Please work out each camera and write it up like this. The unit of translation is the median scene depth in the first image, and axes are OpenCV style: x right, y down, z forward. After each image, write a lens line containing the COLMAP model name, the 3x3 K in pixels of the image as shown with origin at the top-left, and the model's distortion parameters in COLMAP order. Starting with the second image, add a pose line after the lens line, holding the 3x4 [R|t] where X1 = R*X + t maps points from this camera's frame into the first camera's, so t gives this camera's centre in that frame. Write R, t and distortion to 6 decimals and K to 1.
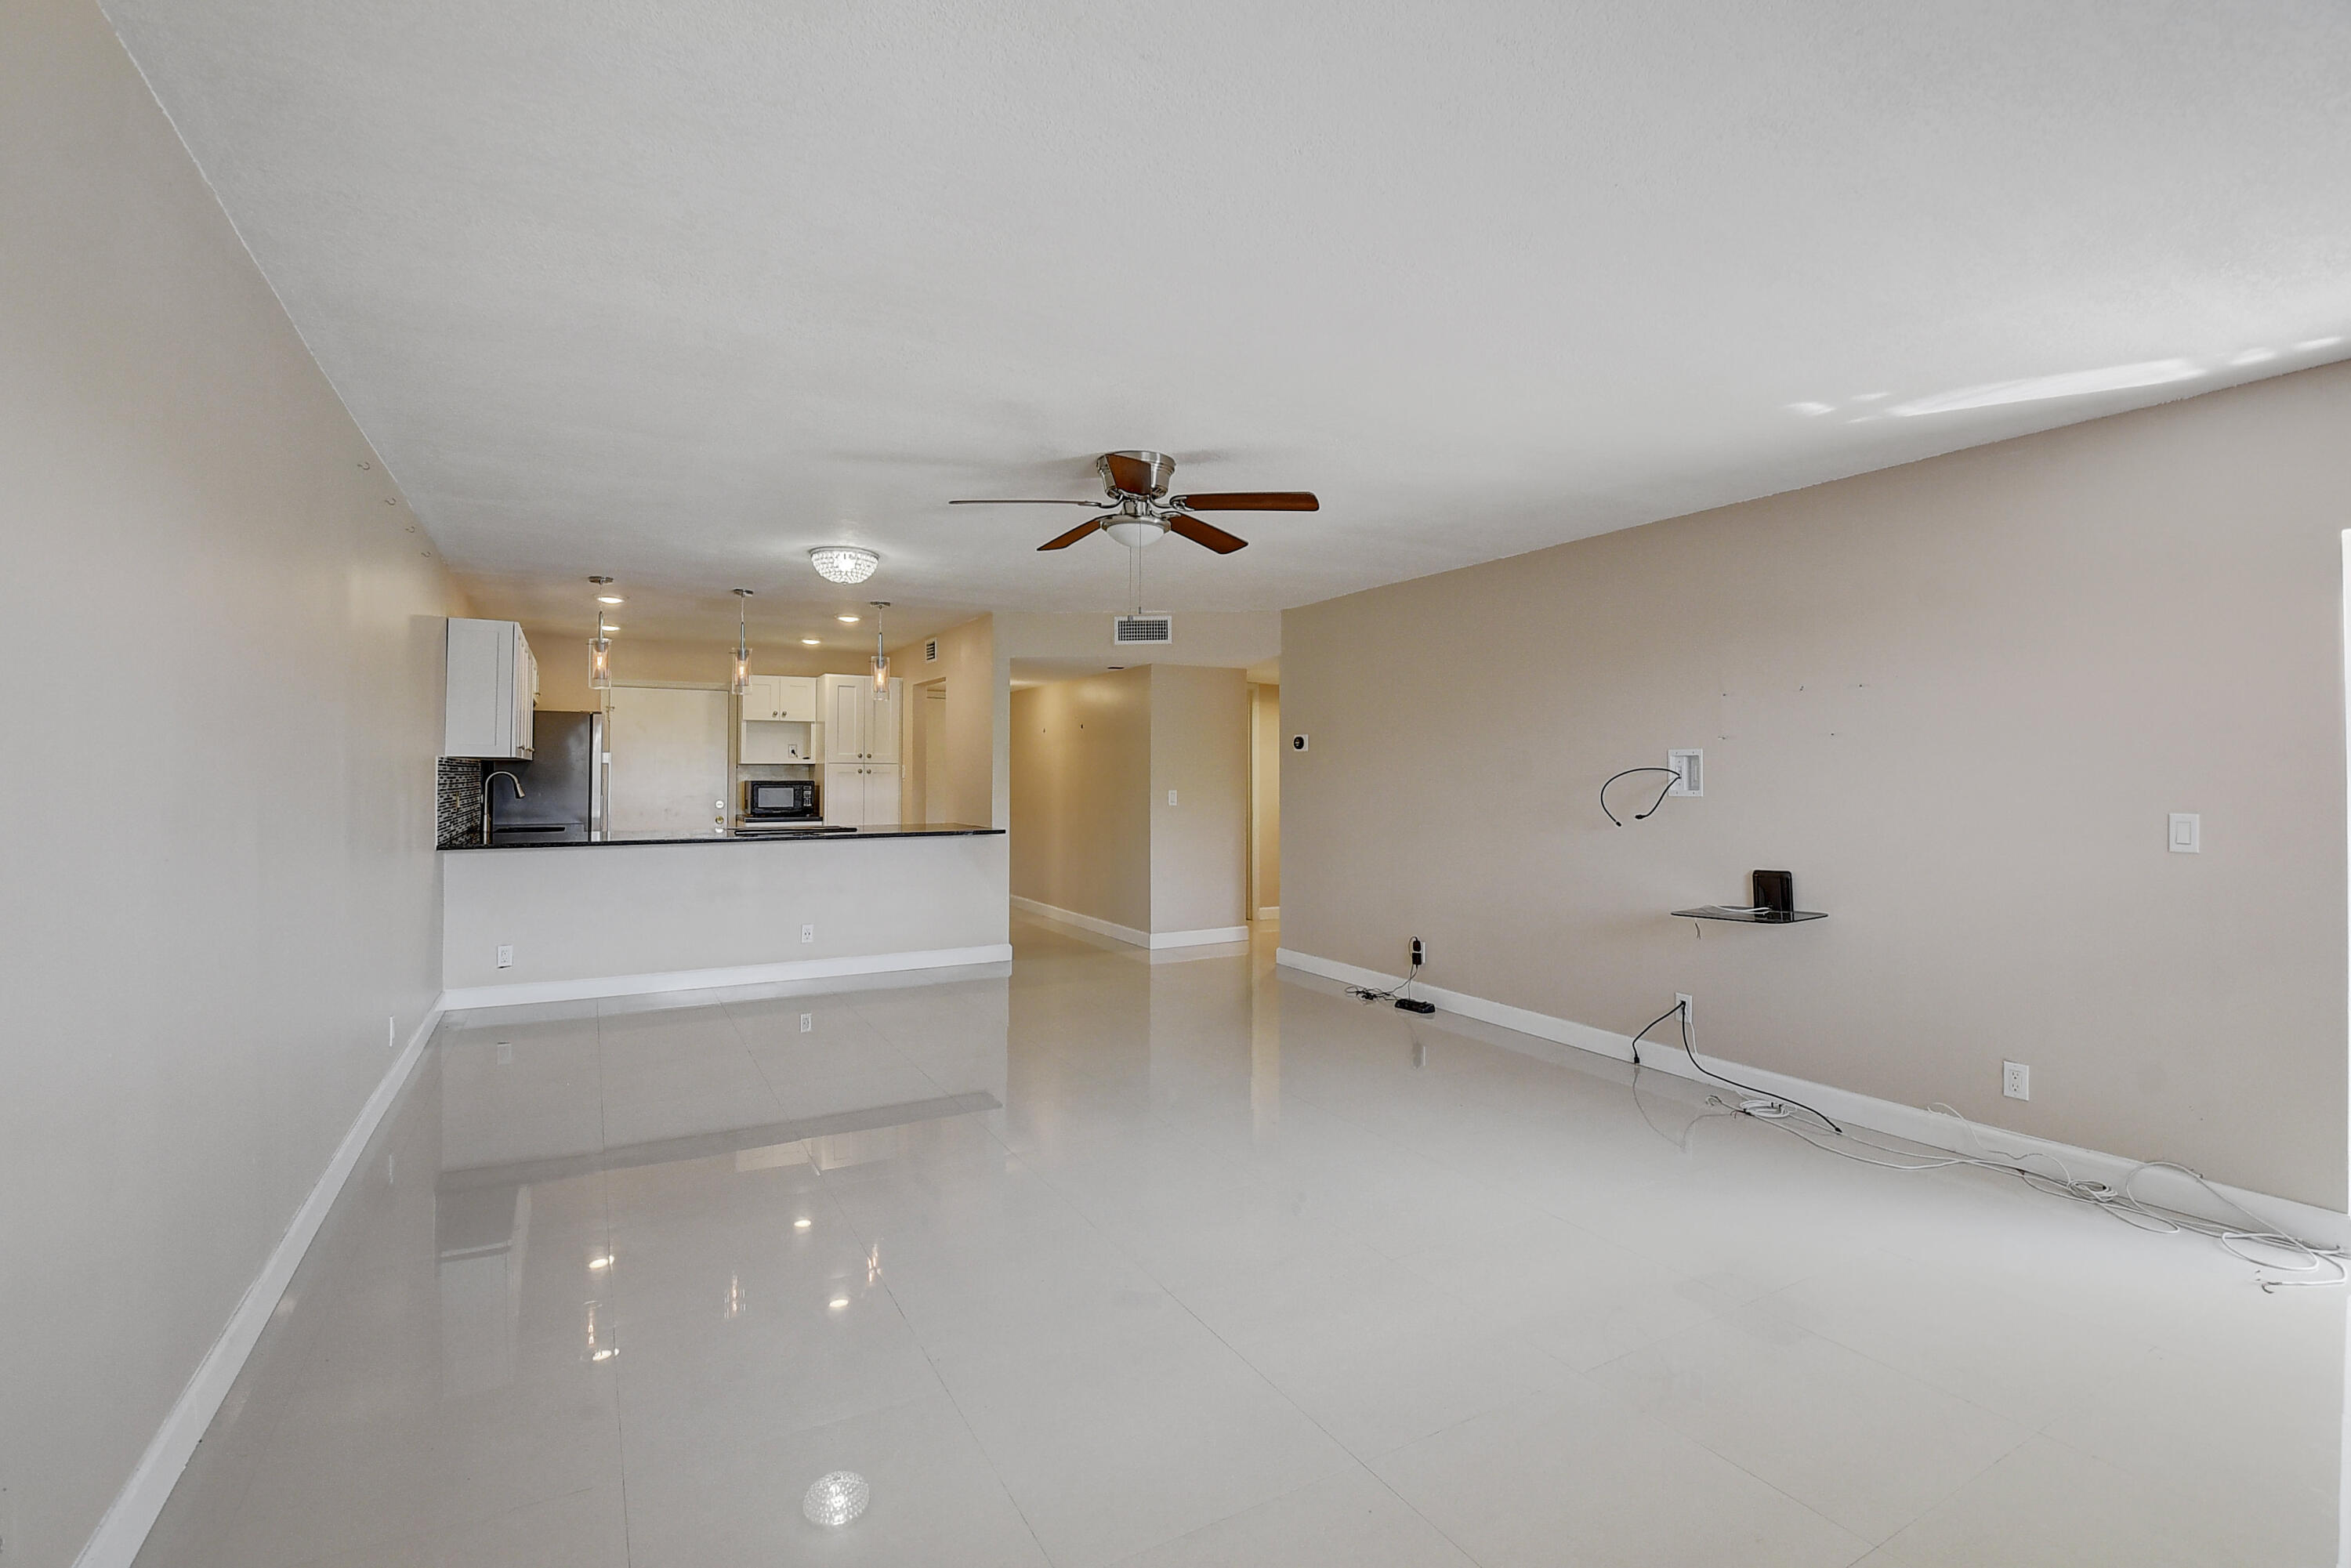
lens RADIAL K [[1042.1, 0, 1169.2], [0, 1042.1, 762.4], [0, 0, 1]] dist [0.023641, -0.022401]
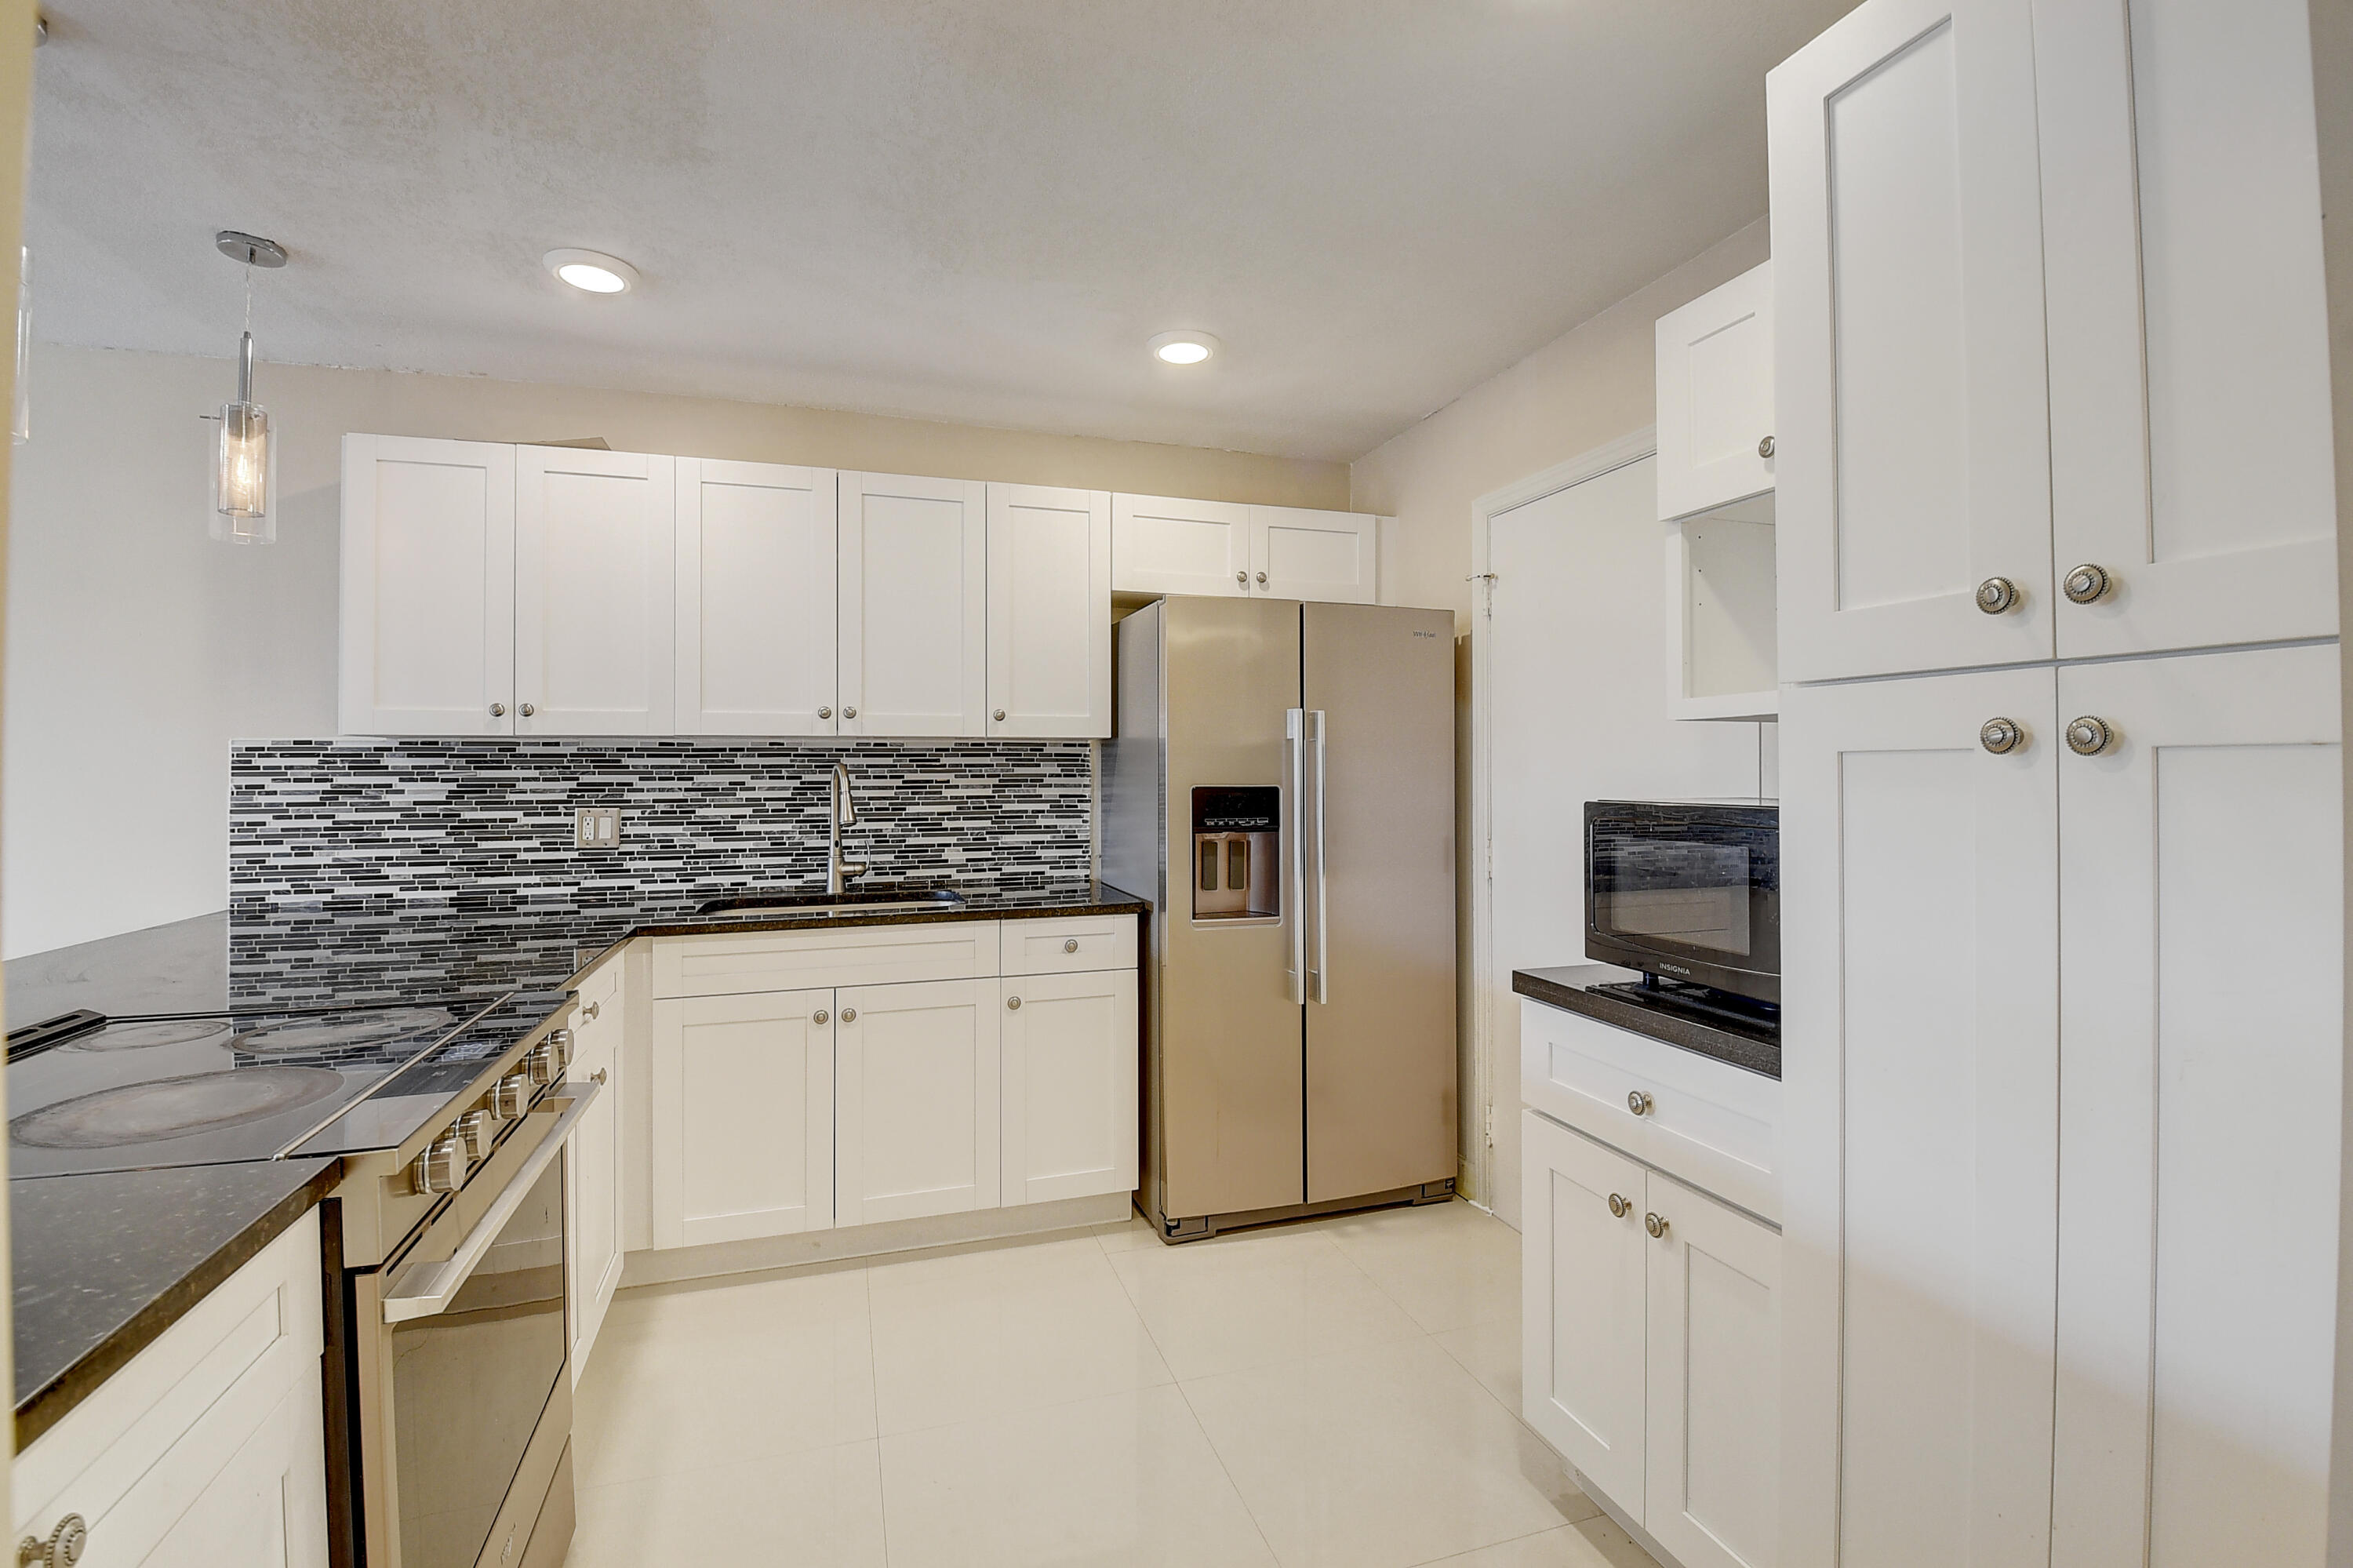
lens RADIAL K [[1034.7, 0, 1174.0], [0, 1034.7, 755.9], [0, 0, 1]] dist [0.018494, -0.034980]
pose [[-0.200577, -0.013783, -0.979581, -0.175991], [0.014716, 0.999746, -0.017080, 0.011231], [0.979567, -0.017841, -0.200323, 0.954351]]
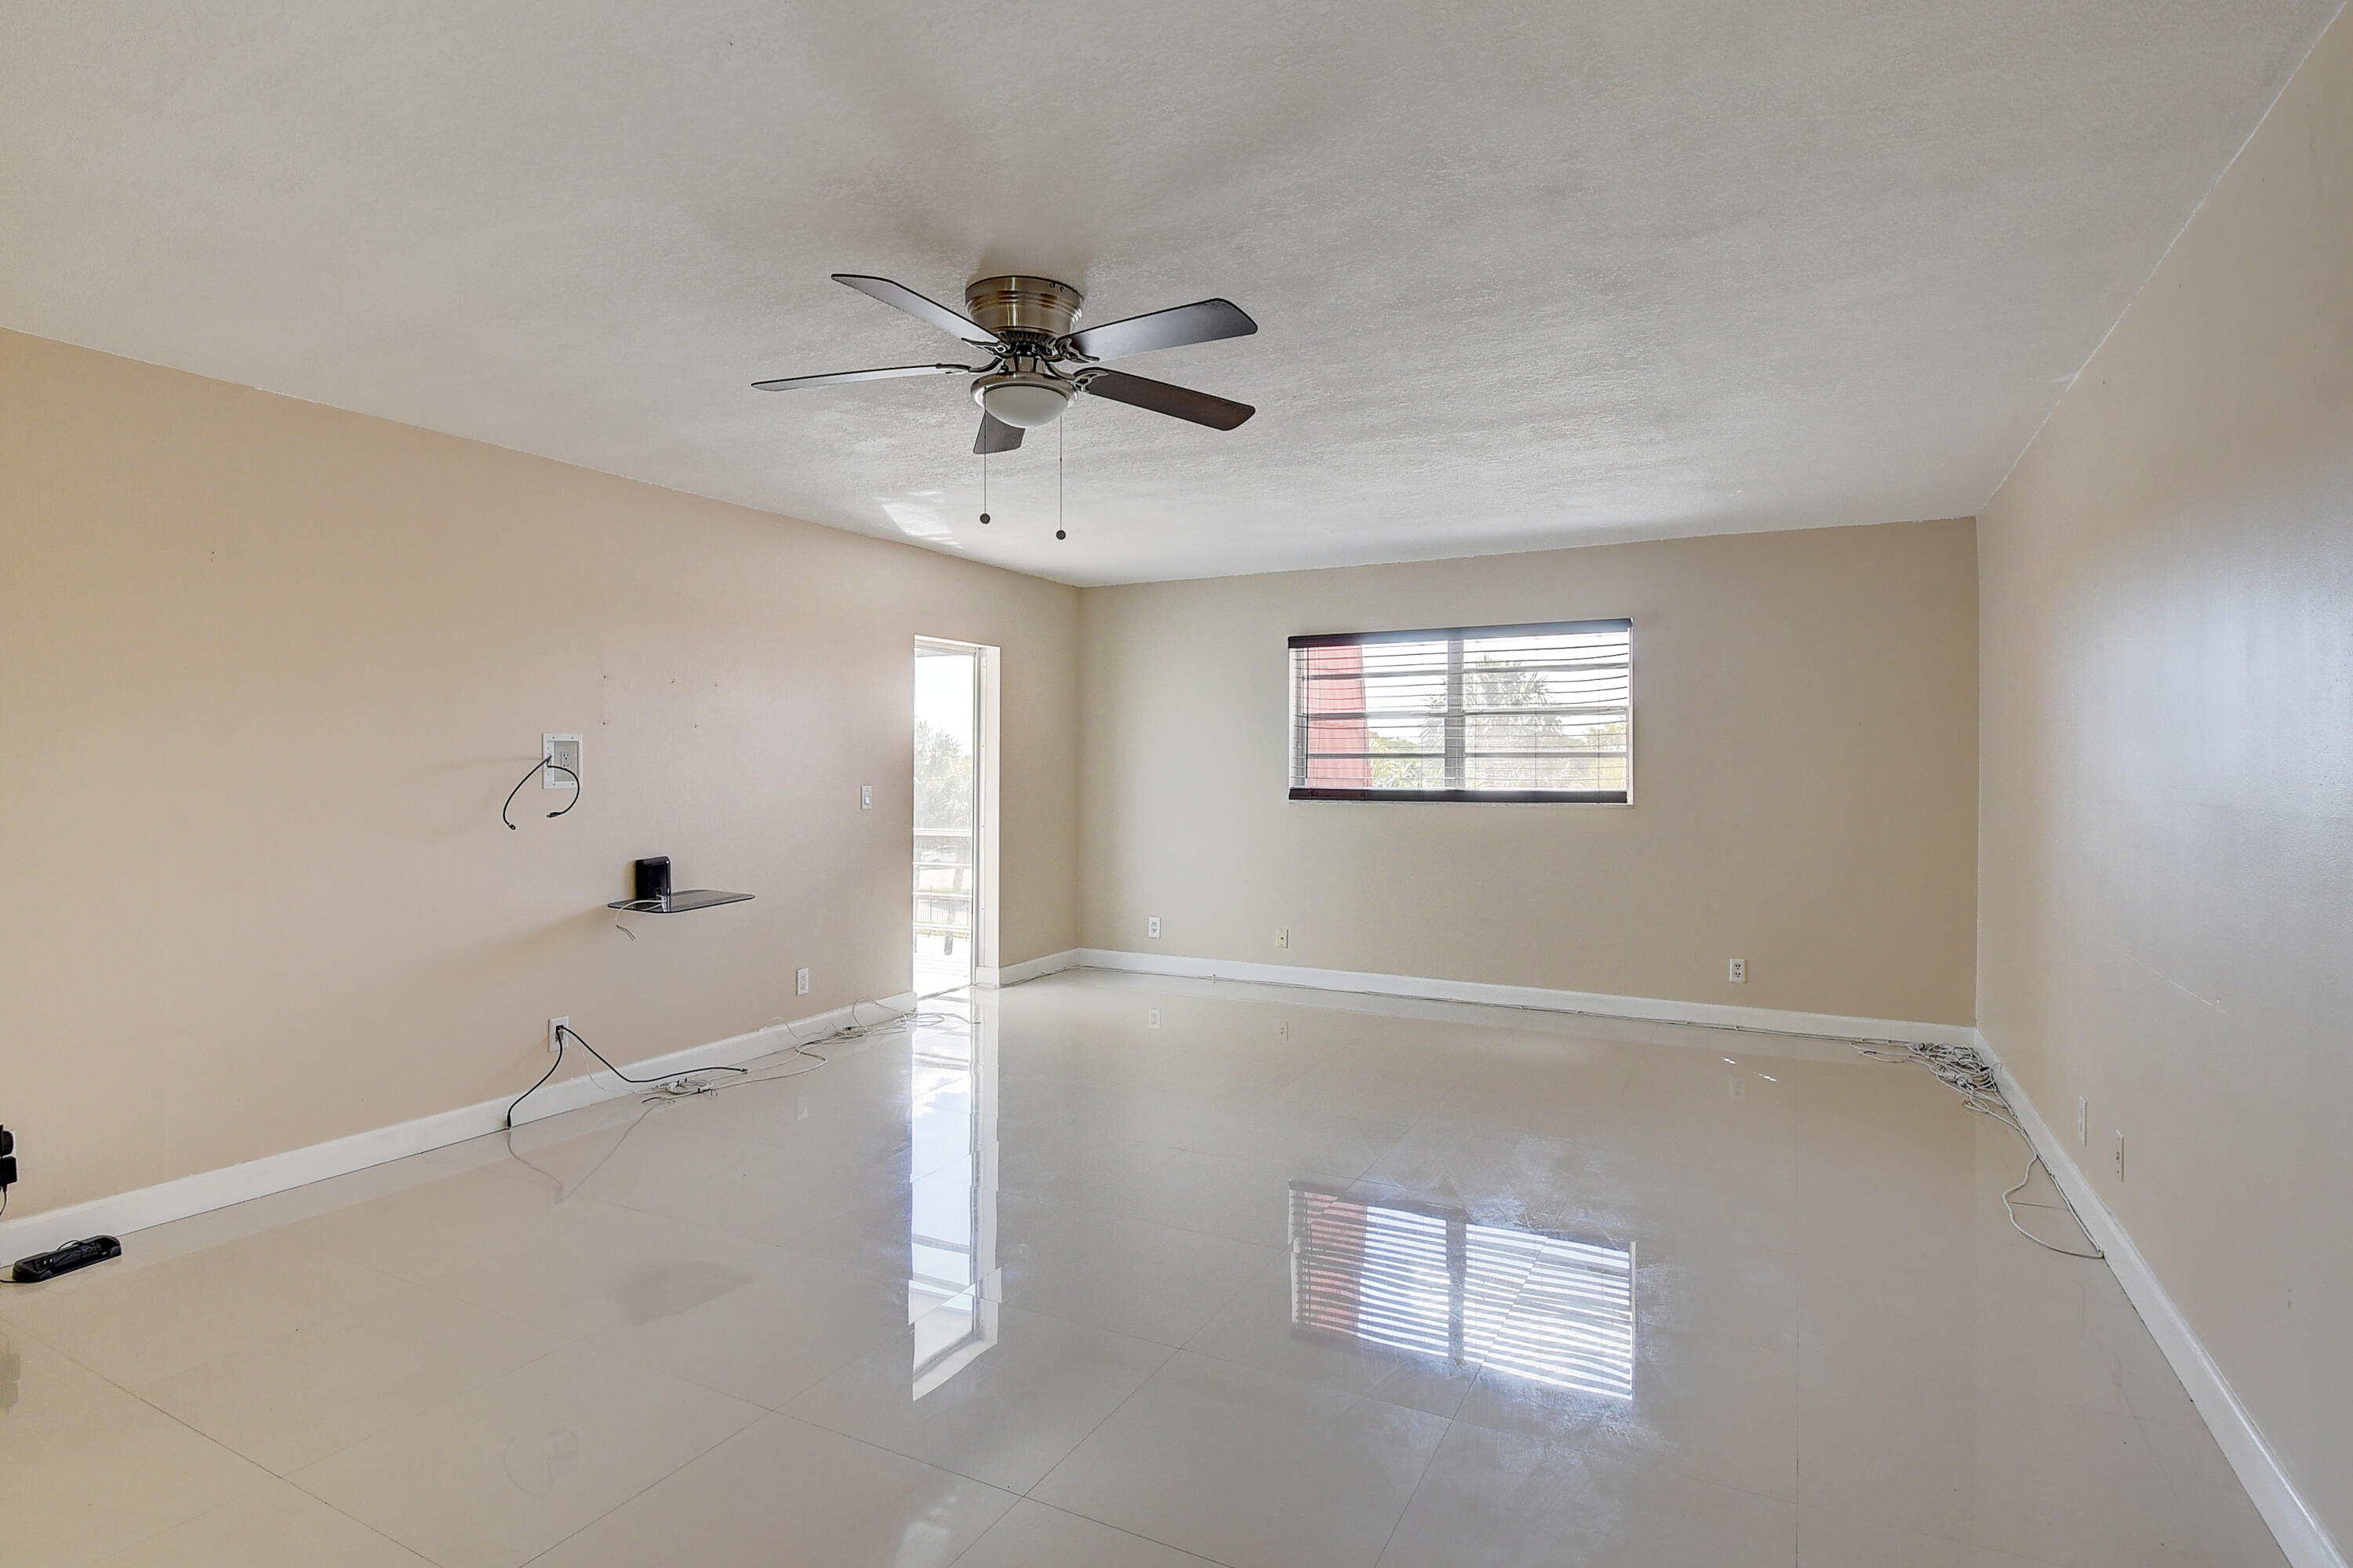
lens RADIAL K [[1185.4, 0, 1169.6], [0, 1185.4, 783.0], [0, 0, 1]] dist [-0.001199, -0.000320]
pose [[-0.546796, -0.016300, 0.837107, -0.296192], [-0.012596, 0.999857, 0.011242, 0.006188], [-0.837171, -0.004397, -0.546924, 0.557165]]
